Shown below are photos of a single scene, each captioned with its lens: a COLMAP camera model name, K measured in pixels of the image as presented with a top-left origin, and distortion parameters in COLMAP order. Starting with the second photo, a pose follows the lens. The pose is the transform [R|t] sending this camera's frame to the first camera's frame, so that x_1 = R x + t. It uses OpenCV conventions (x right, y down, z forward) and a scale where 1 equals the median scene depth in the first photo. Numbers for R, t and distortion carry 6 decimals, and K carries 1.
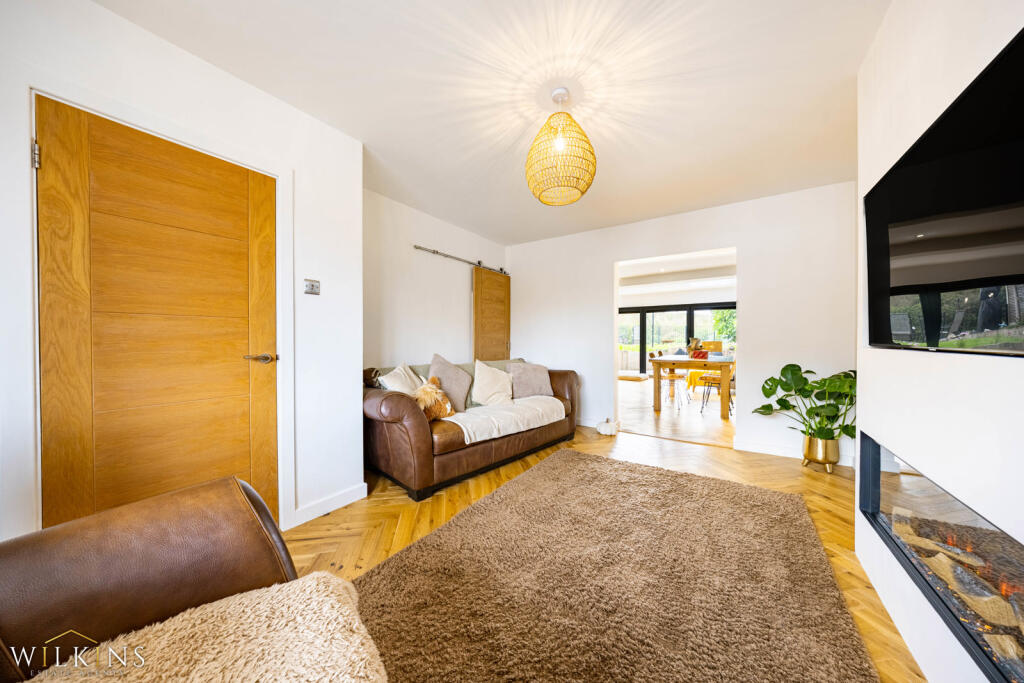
lens RADIAL K [[333.6, 0, 510.0], [0, 333.6, 341.4], [0, 0, 1]] dist [0.010269, -0.000020]
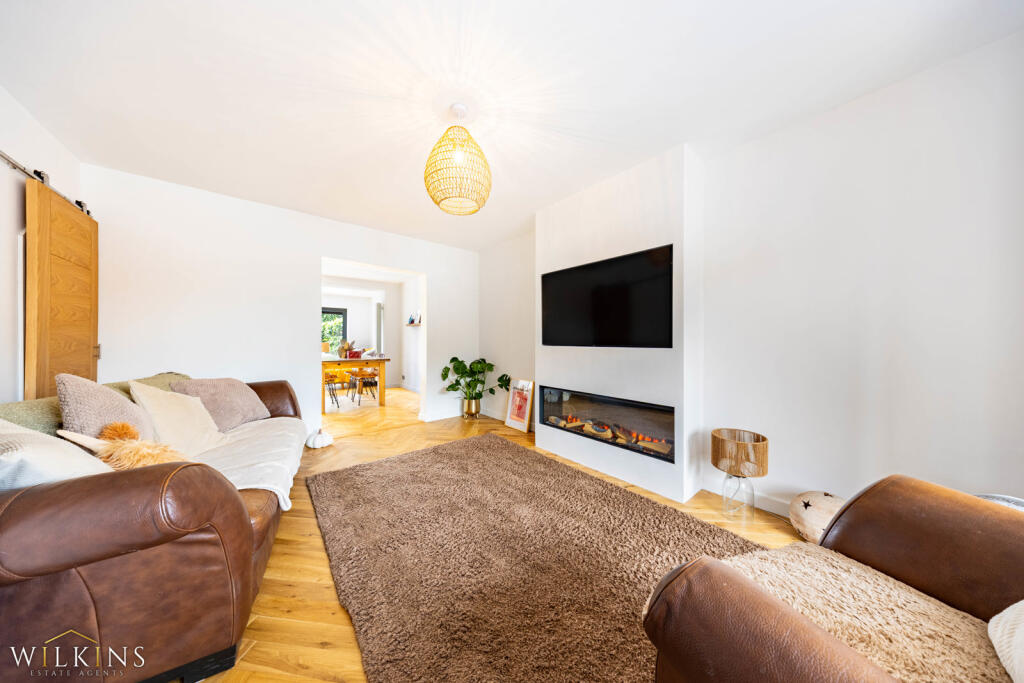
lens RADIAL K [[301.5, 0, 512.0], [0, 301.5, 341.5], [0, 0, 1]] dist [0.000889, 0.000049]
pose [[0.284104, 0.001024, 0.958793, -0.465474], [0.003379, 0.999992, -0.002069, -0.000479], [-0.958787, 0.003828, 0.284099, 0.377344]]
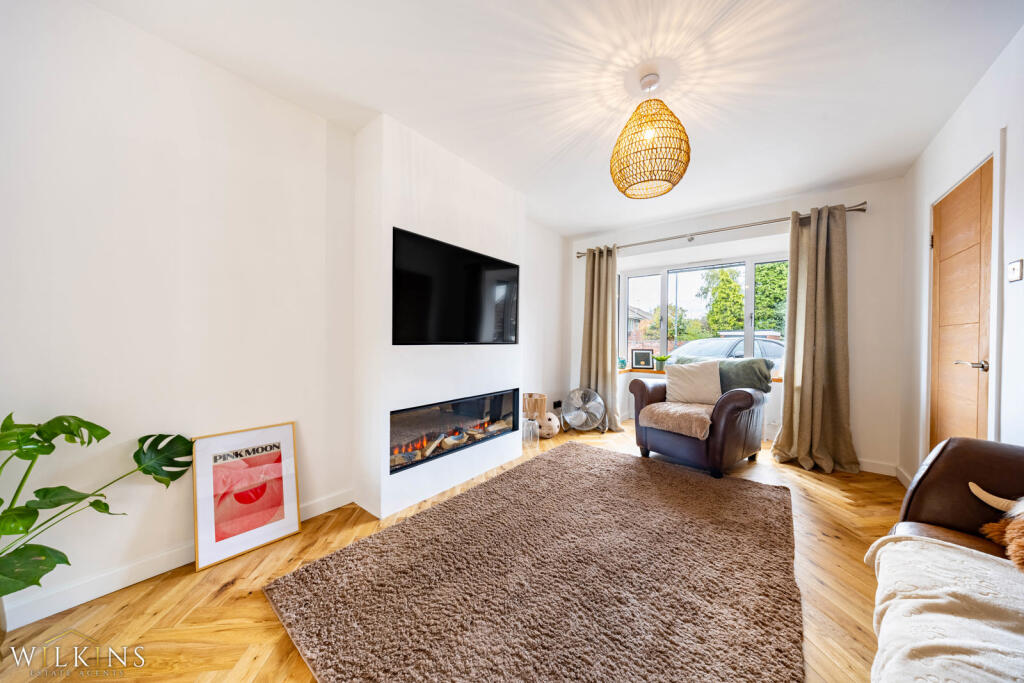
lens RADIAL K [[333.6, 0, 510.0], [0, 333.6, 341.4], [0, 0, 1]] dist [0.010269, -0.000020]
pose [[-0.996156, -0.010825, 0.086923, 0.297112], [-0.009658, 0.999858, 0.013836, -0.010024], [-0.087060, 0.012943, -0.996119, 1.308395]]
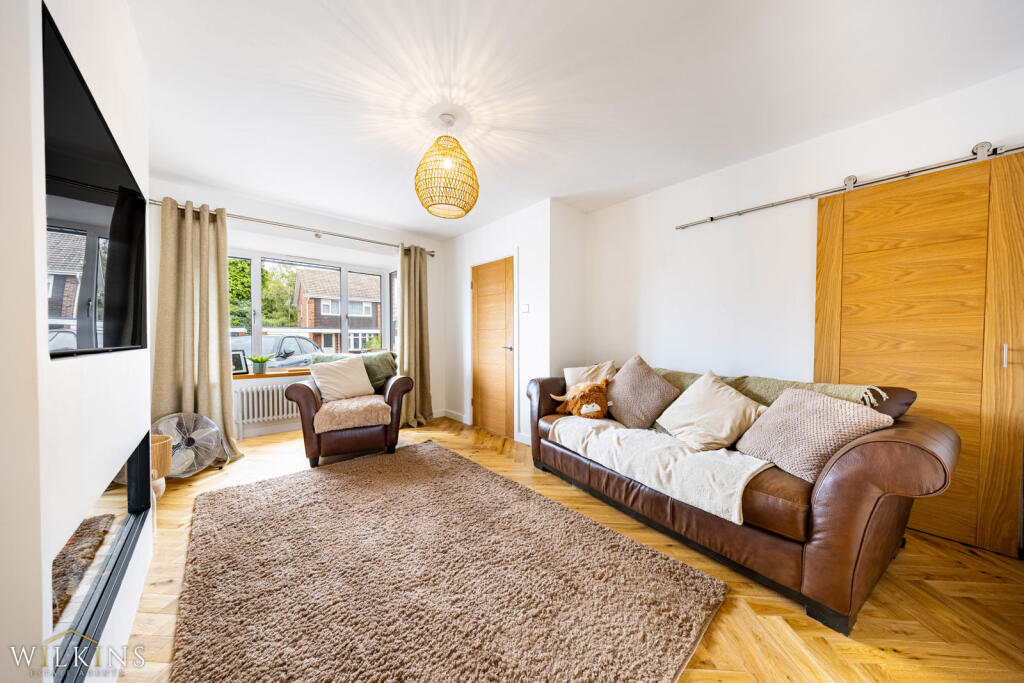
lens RADIAL K [[333.6, 0, 510.0], [0, 333.6, 341.4], [0, 0, 1]] dist [0.010269, -0.000020]
pose [[-0.254767, 0.008498, -0.966965, 0.778508], [-0.005603, 0.999932, 0.010264, -0.007283], [0.966986, 0.008032, -0.254702, 0.983708]]
